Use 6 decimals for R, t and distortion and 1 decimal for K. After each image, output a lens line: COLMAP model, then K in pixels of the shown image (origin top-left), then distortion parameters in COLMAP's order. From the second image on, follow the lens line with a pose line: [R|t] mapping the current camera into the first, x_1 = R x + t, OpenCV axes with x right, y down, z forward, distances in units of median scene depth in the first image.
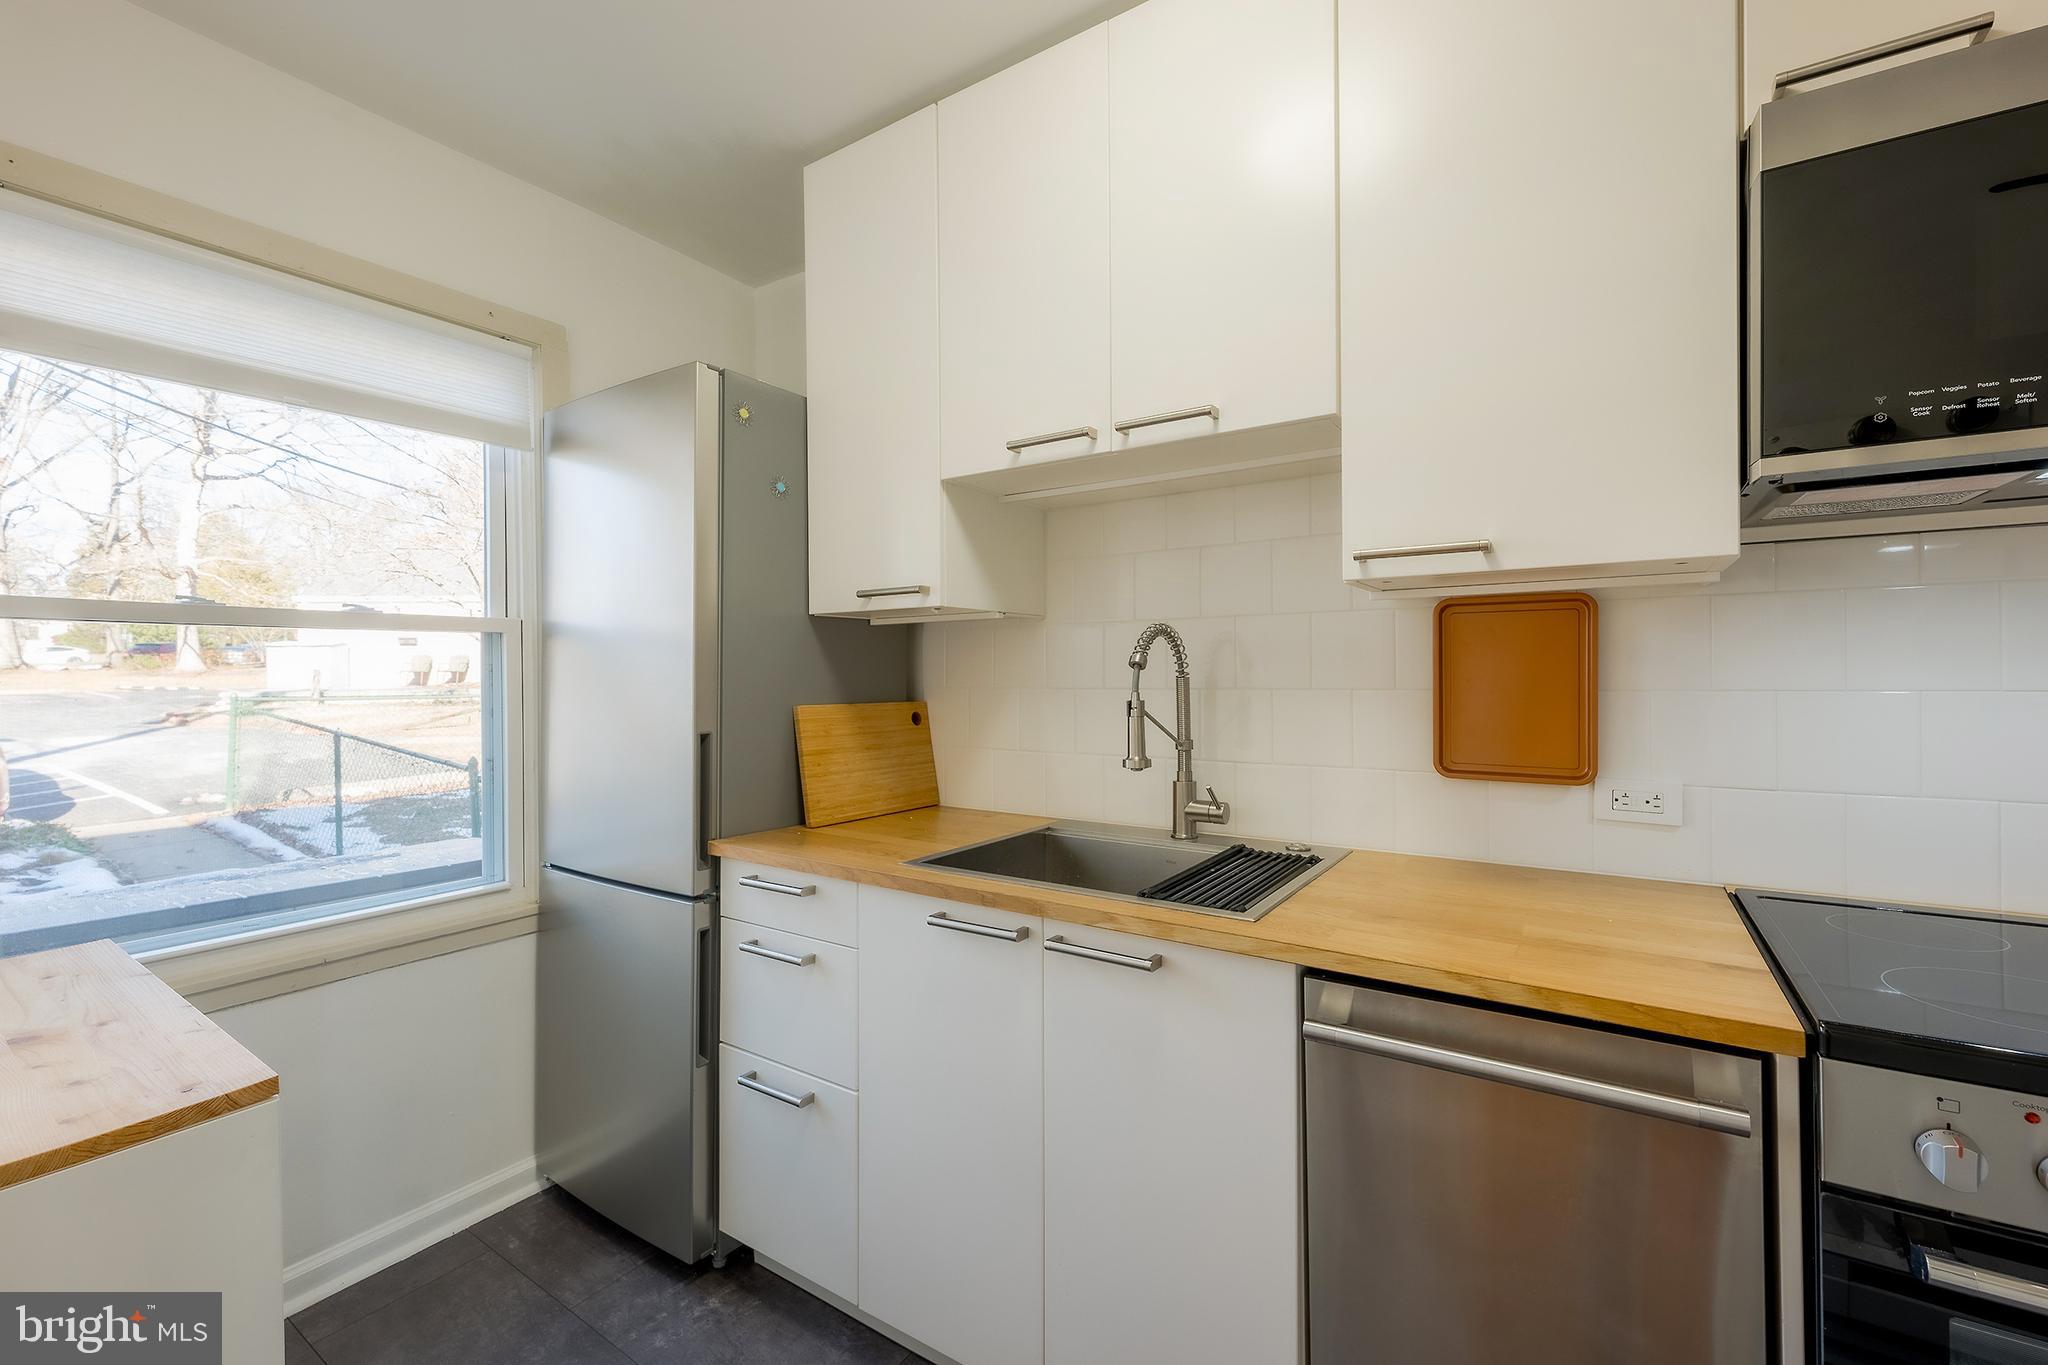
lens RADIAL K [[861.3, 0, 993.4], [0, 861.3, 673.0], [0, 0, 1]] dist [-0.002580, -0.000787]
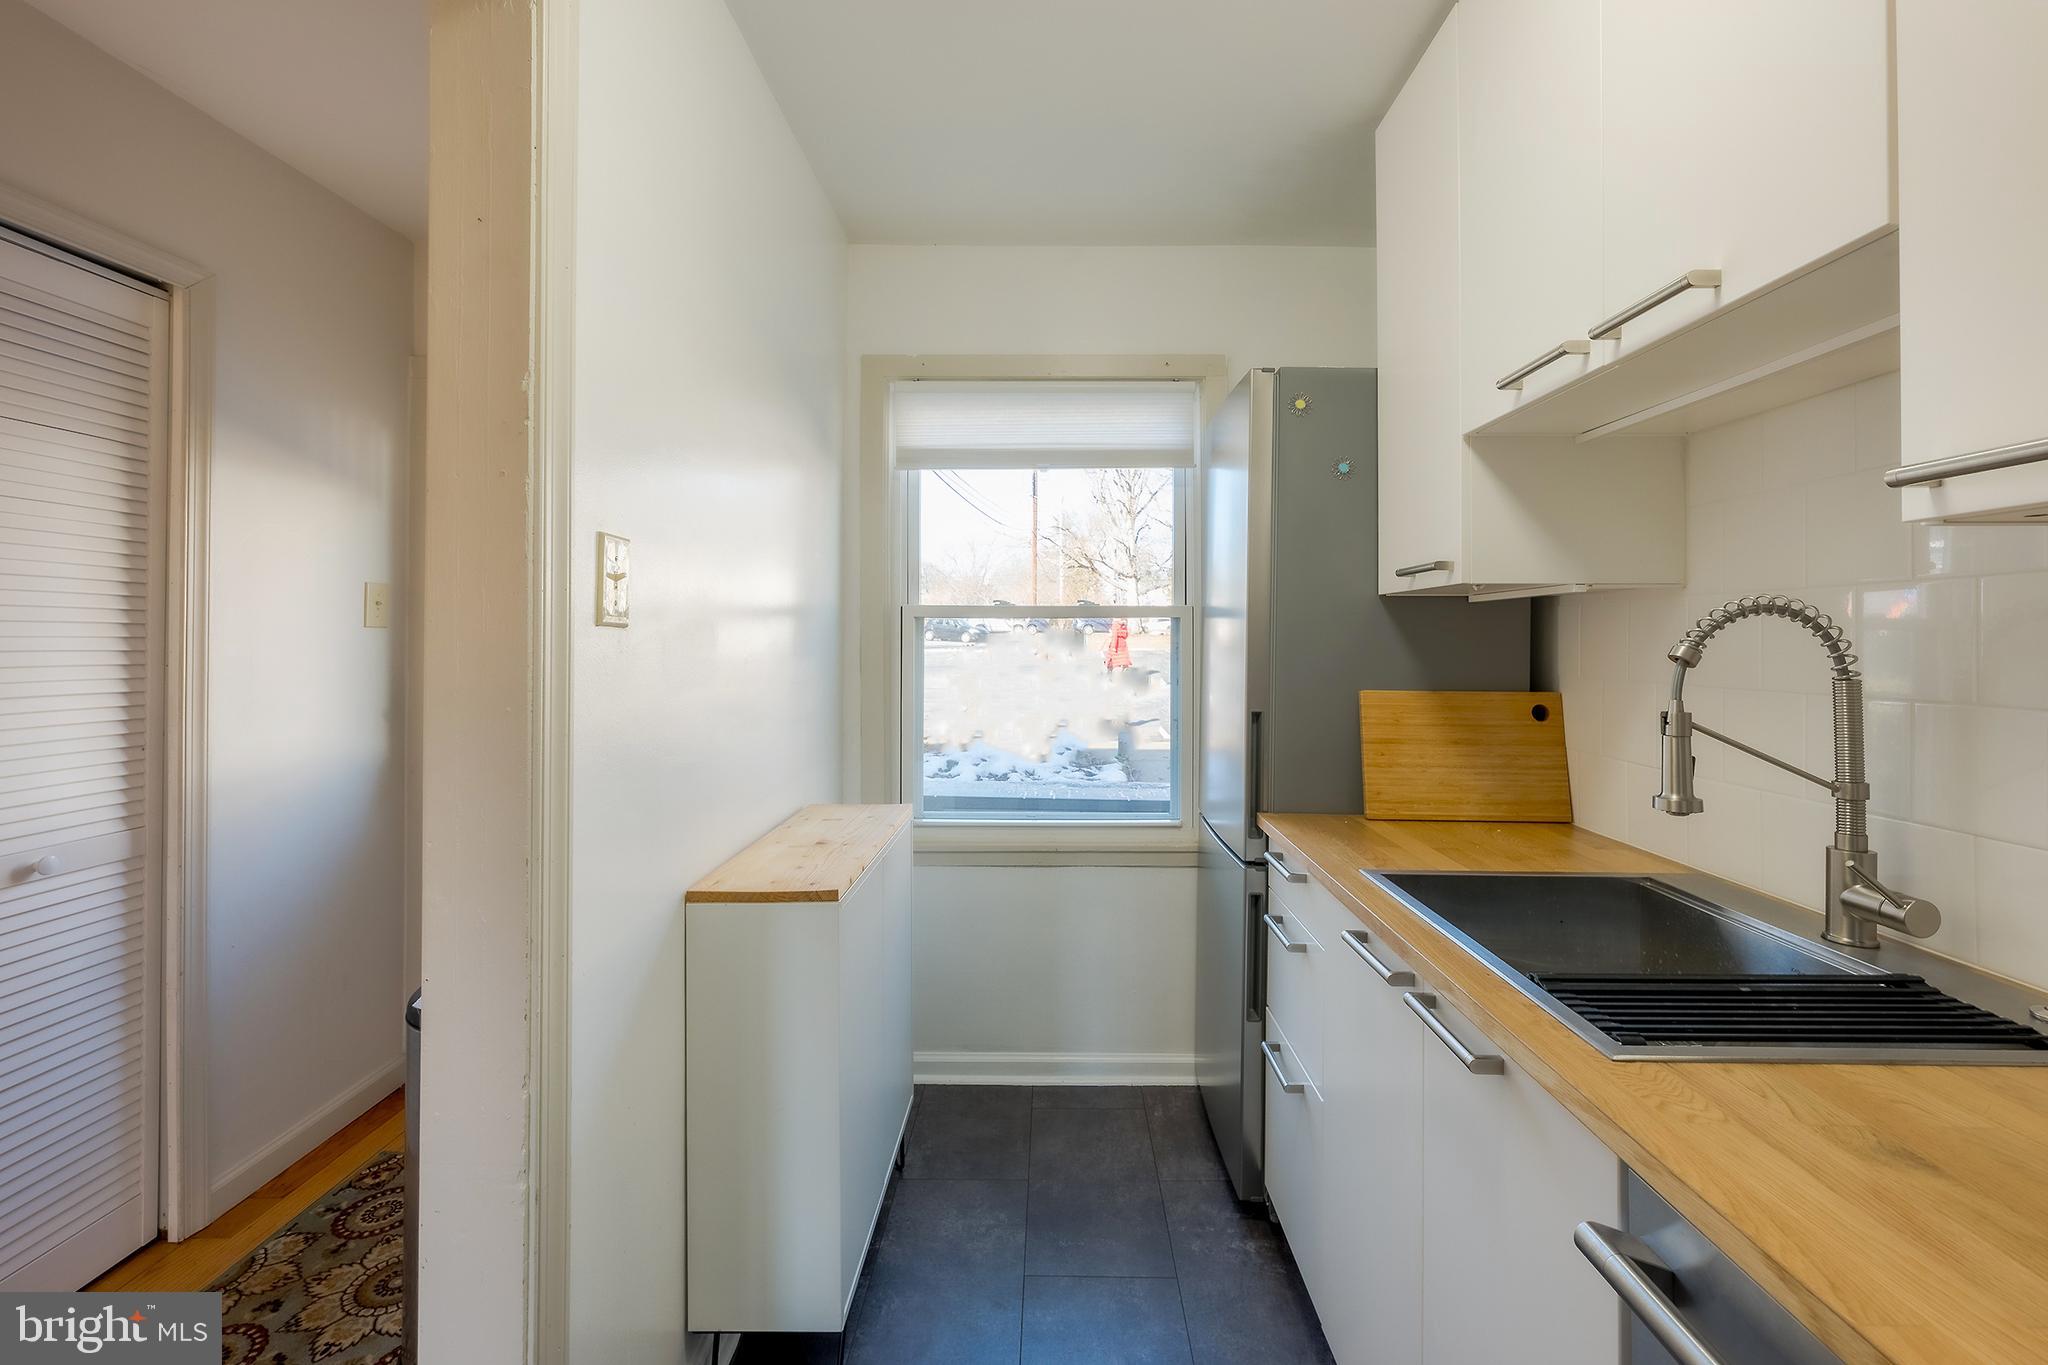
lens RADIAL K [[861.3, 0, 1037.3], [0, 861.3, 626.3], [0, 0, 1]] dist [-0.002580, -0.000787]
pose [[0.553562, -0.006368, -0.832784, 0.431018], [-0.004529, 0.999933, -0.010657, -0.025393], [0.832796, 0.009671, 0.553496, 0.184196]]
